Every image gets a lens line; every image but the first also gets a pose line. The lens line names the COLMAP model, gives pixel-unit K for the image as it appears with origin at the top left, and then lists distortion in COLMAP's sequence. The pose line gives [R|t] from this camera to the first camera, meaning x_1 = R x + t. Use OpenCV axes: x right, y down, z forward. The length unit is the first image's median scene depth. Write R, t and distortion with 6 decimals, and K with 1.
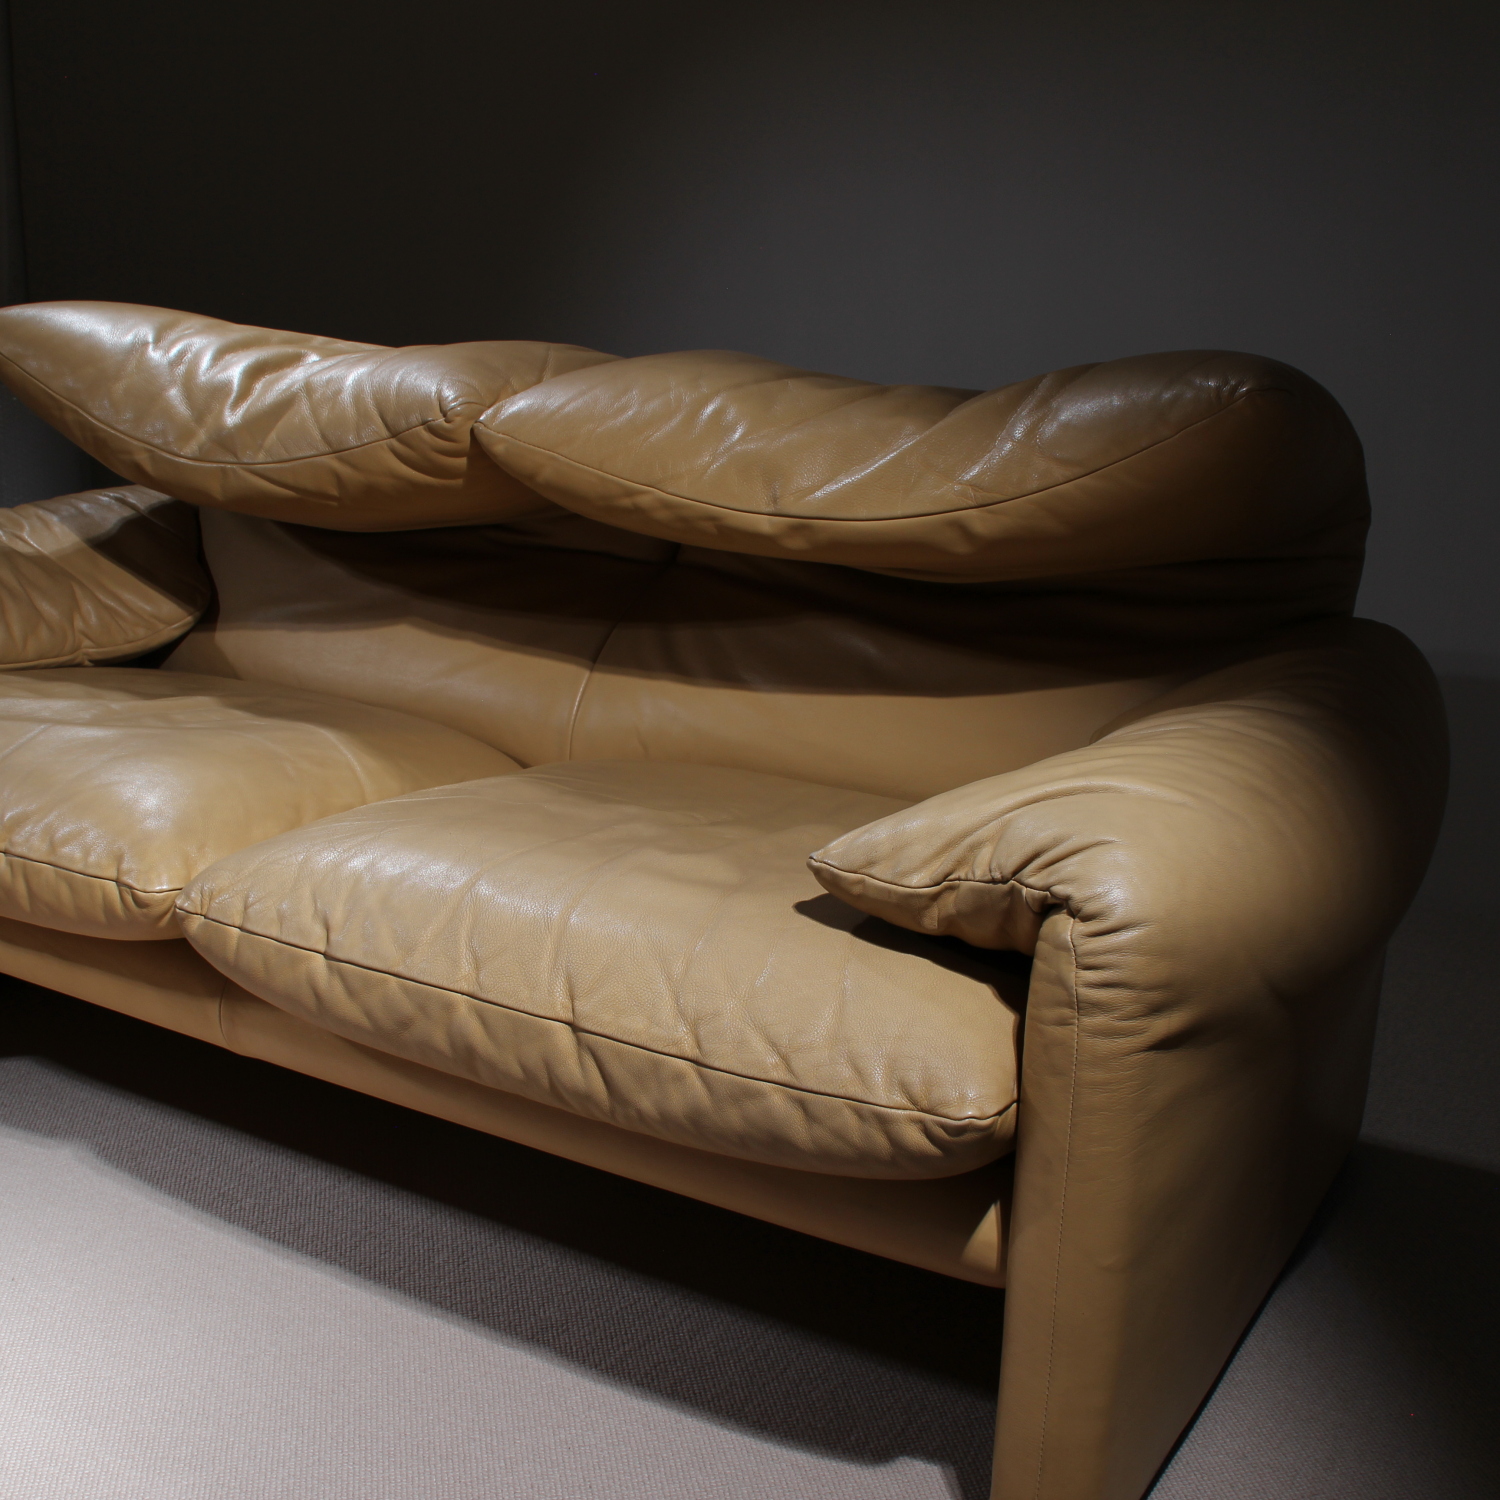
lens RADIAL K [[1661.2, 0, 750.6], [0, 1661.2, 707.5], [0, 0, 1]] dist [-0.092684, -0.013521]
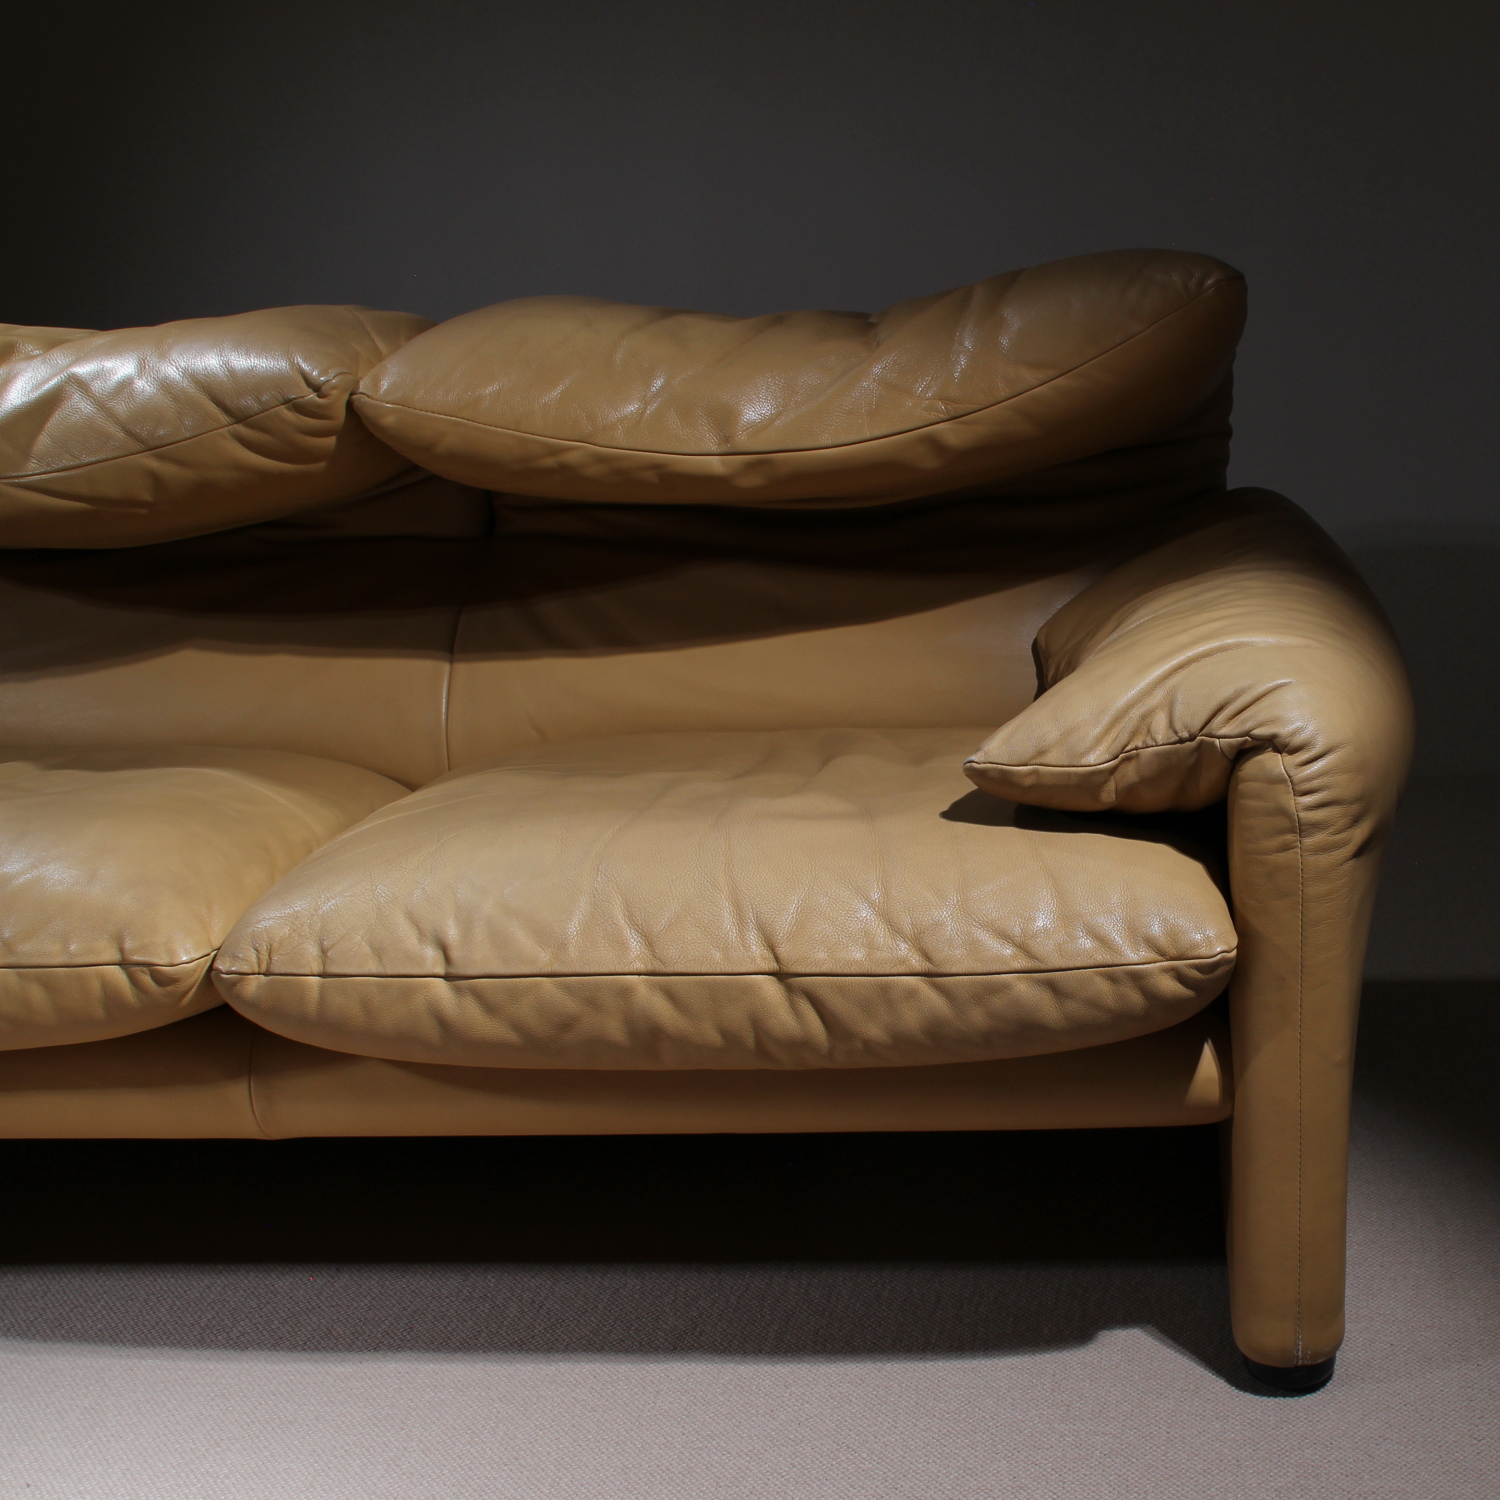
lens RADIAL K [[1964.0, 0, 750.0], [0, 1964.0, 750.0], [0, 0, 1]] dist [-0.051188, 0.080225]
pose [[0.908848, -0.167237, 0.382136, -0.535439], [0.163461, 0.985630, 0.042582, 0.008771], [-0.383766, 0.023764, 0.923124, -0.069125]]
